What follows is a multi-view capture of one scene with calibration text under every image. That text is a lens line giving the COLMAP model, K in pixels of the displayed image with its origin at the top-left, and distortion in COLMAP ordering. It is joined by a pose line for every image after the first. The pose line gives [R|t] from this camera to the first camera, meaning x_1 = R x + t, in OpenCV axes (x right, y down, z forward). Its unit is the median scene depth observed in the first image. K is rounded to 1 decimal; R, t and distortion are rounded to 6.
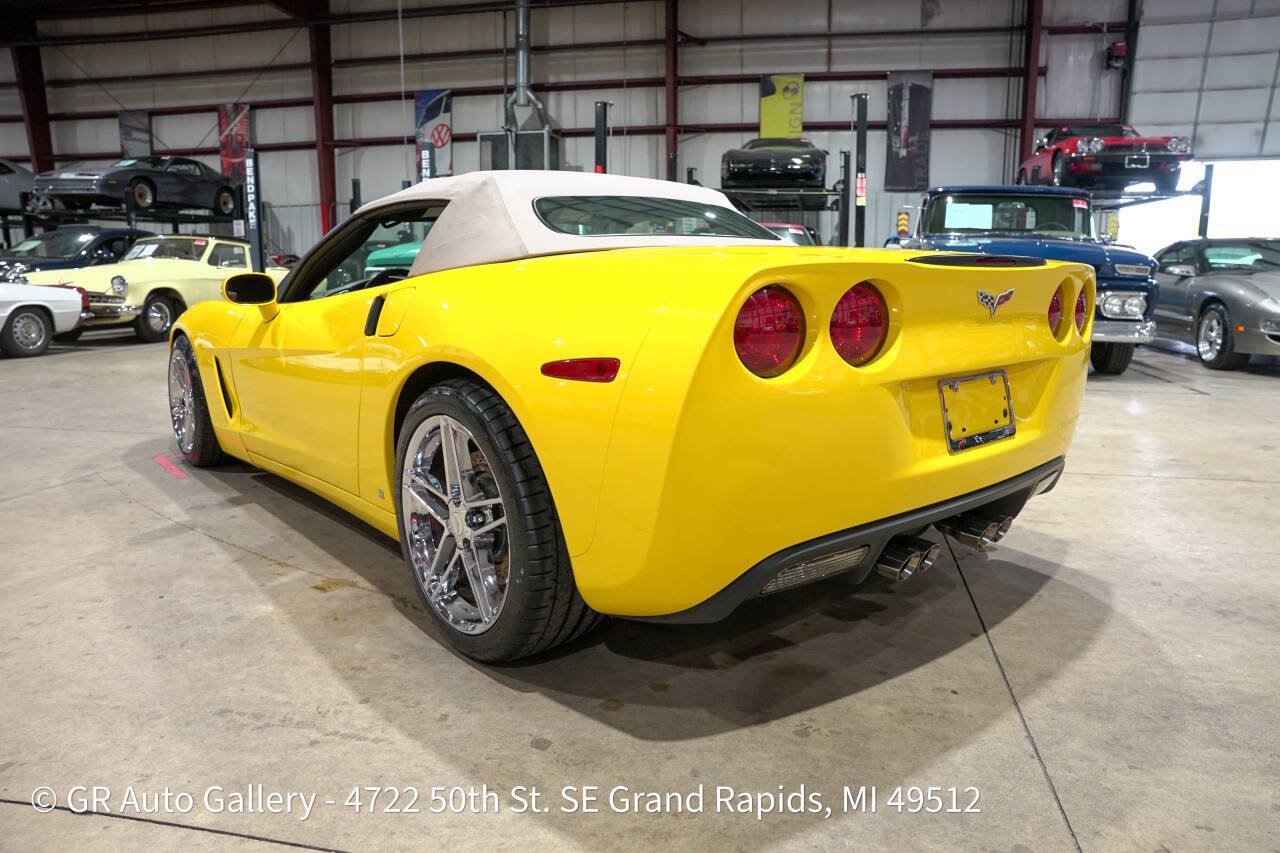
lens RADIAL K [[876.4, 0, 642.3], [0, 876.4, 424.5], [0, 0, 1]] dist [-0.139782, 0.109391]
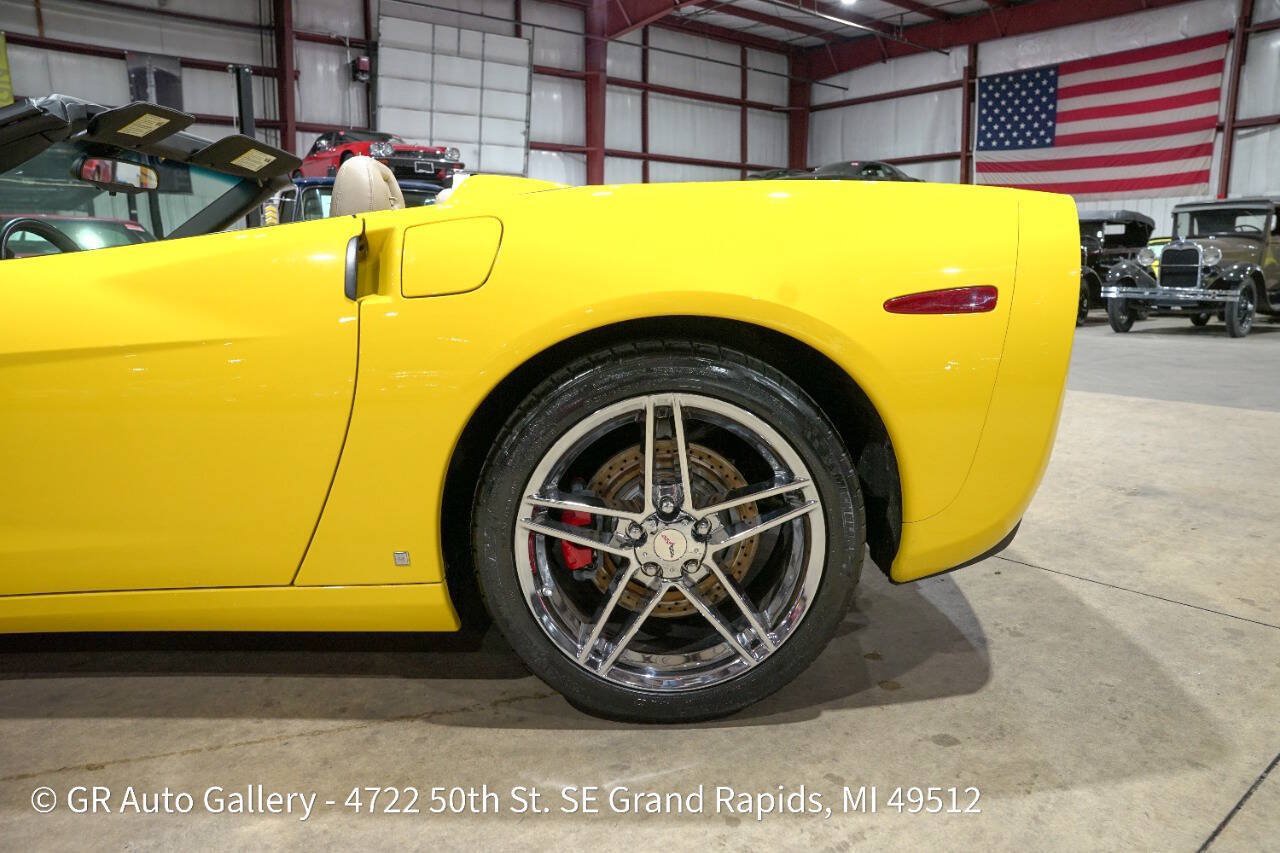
lens RADIAL K [[876.4, 0, 641.8], [0, 876.4, 426.3], [0, 0, 1]] dist [-0.139782, 0.109391]
pose [[0.631325, -0.138319, 0.763083, -0.557610], [0.146106, 0.987560, 0.058130, -0.019739], [-0.761631, 0.074792, 0.643681, 0.402749]]
